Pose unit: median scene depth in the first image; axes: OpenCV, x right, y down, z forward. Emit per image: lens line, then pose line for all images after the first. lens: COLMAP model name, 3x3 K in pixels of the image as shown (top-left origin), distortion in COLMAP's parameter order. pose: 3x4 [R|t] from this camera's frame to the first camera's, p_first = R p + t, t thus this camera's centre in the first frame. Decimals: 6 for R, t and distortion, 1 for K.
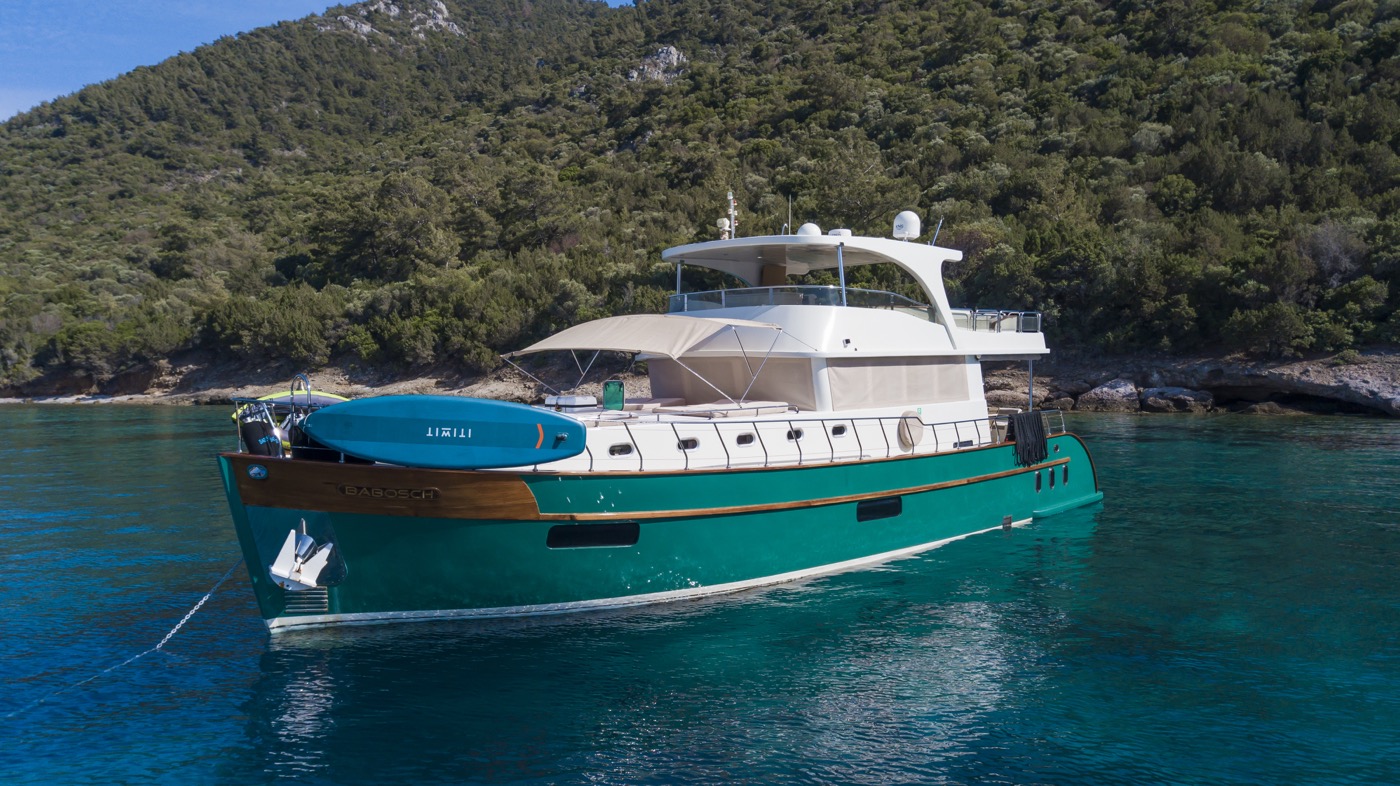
lens RADIAL K [[1068.9, 0, 688.6], [0, 1068.9, 389.9], [0, 0, 1]] dist [0.020283, 0.013807]
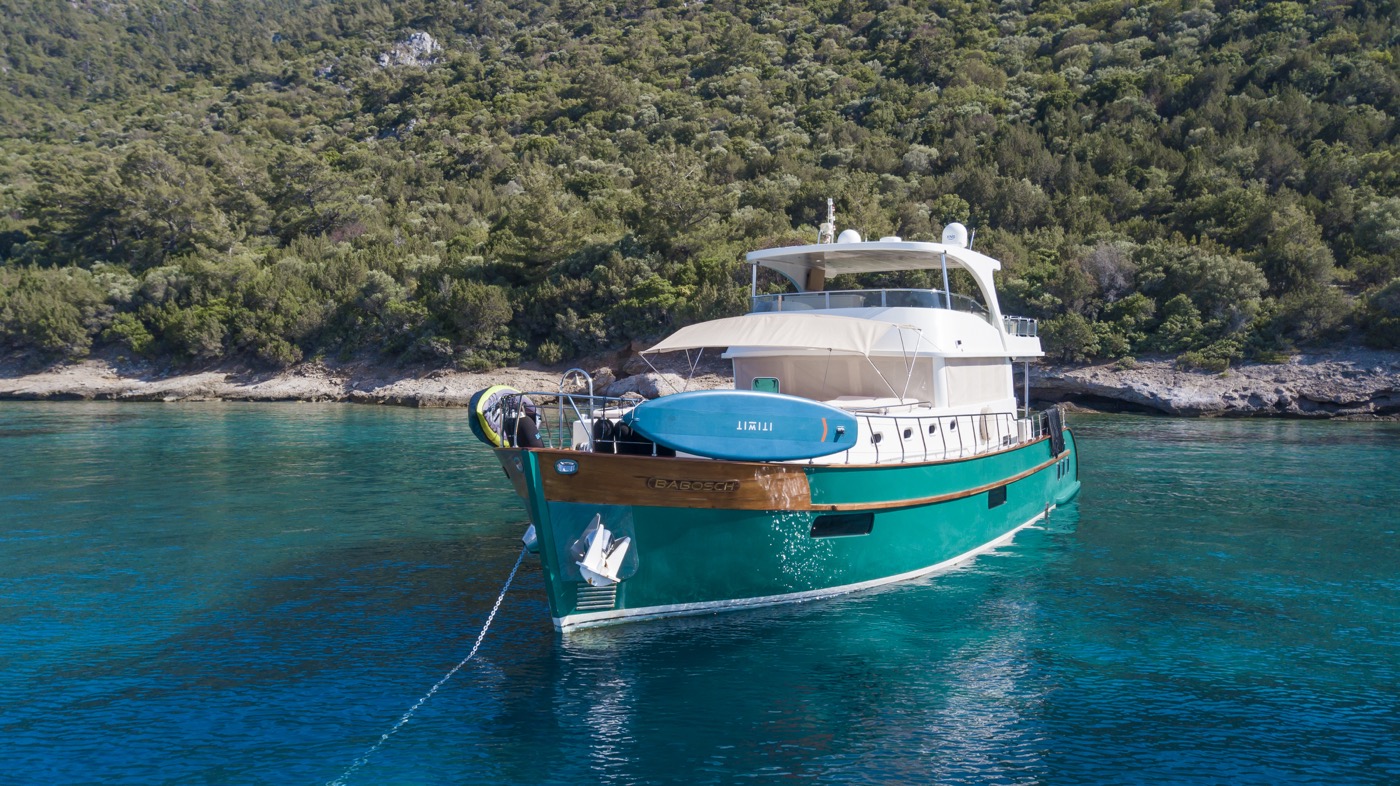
lens RADIAL K [[1068.9, 0, 688.8], [0, 1068.9, 390.6], [0, 0, 1]] dist [0.020283, 0.013807]
pose [[0.971590, 0.007047, 0.236567, -0.040478], [-0.007502, 0.999971, 0.001022, 0.000427], [-0.236553, -0.002768, 0.971615, 0.001949]]
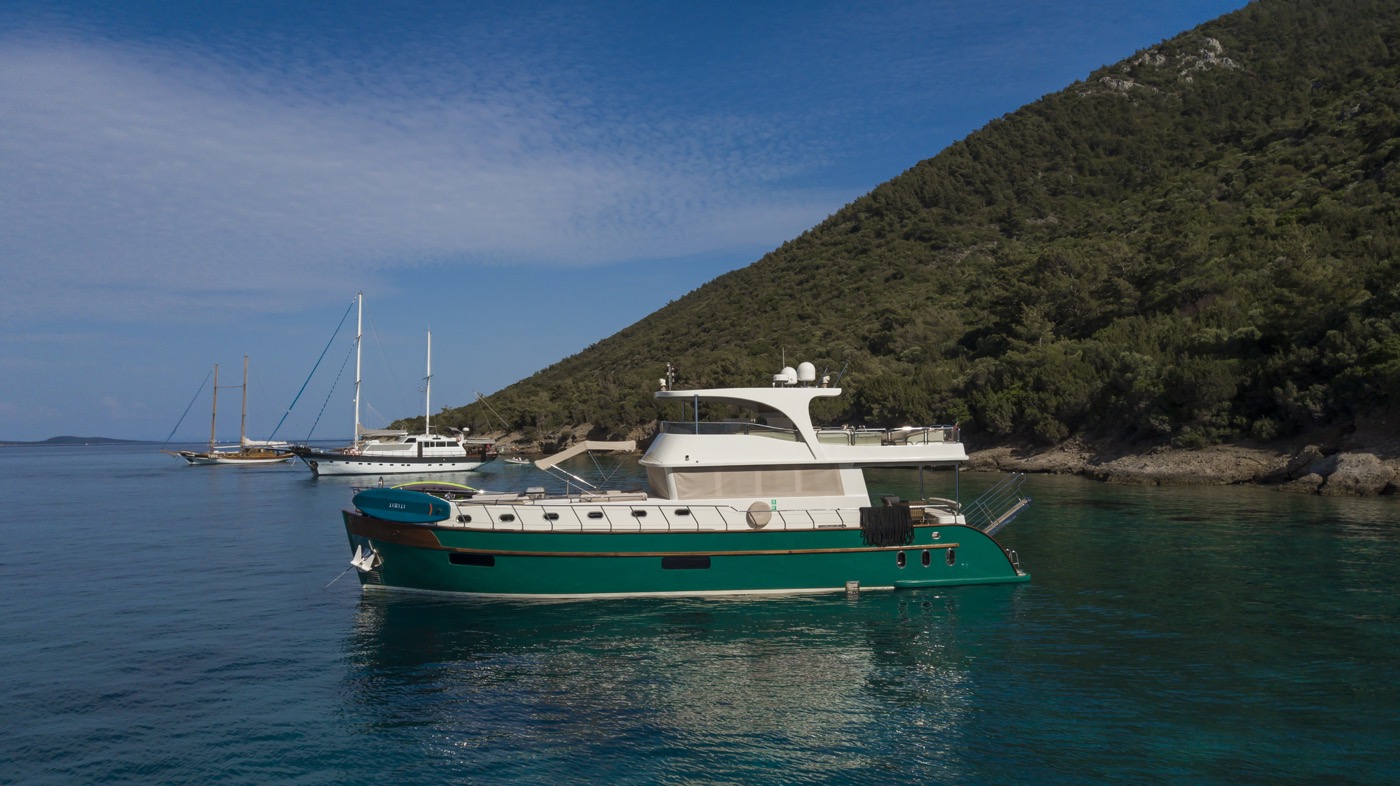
lens RADIAL K [[1068.9, 0, 703.1], [0, 1068.9, 378.6], [0, 0, 1]] dist [0.020283, 0.013807]
pose [[0.774219, -0.029973, -0.632208, 0.129015], [-0.010503, 0.998132, -0.060184, -0.007307], [0.632831, 0.053236, 0.772458, -0.025035]]
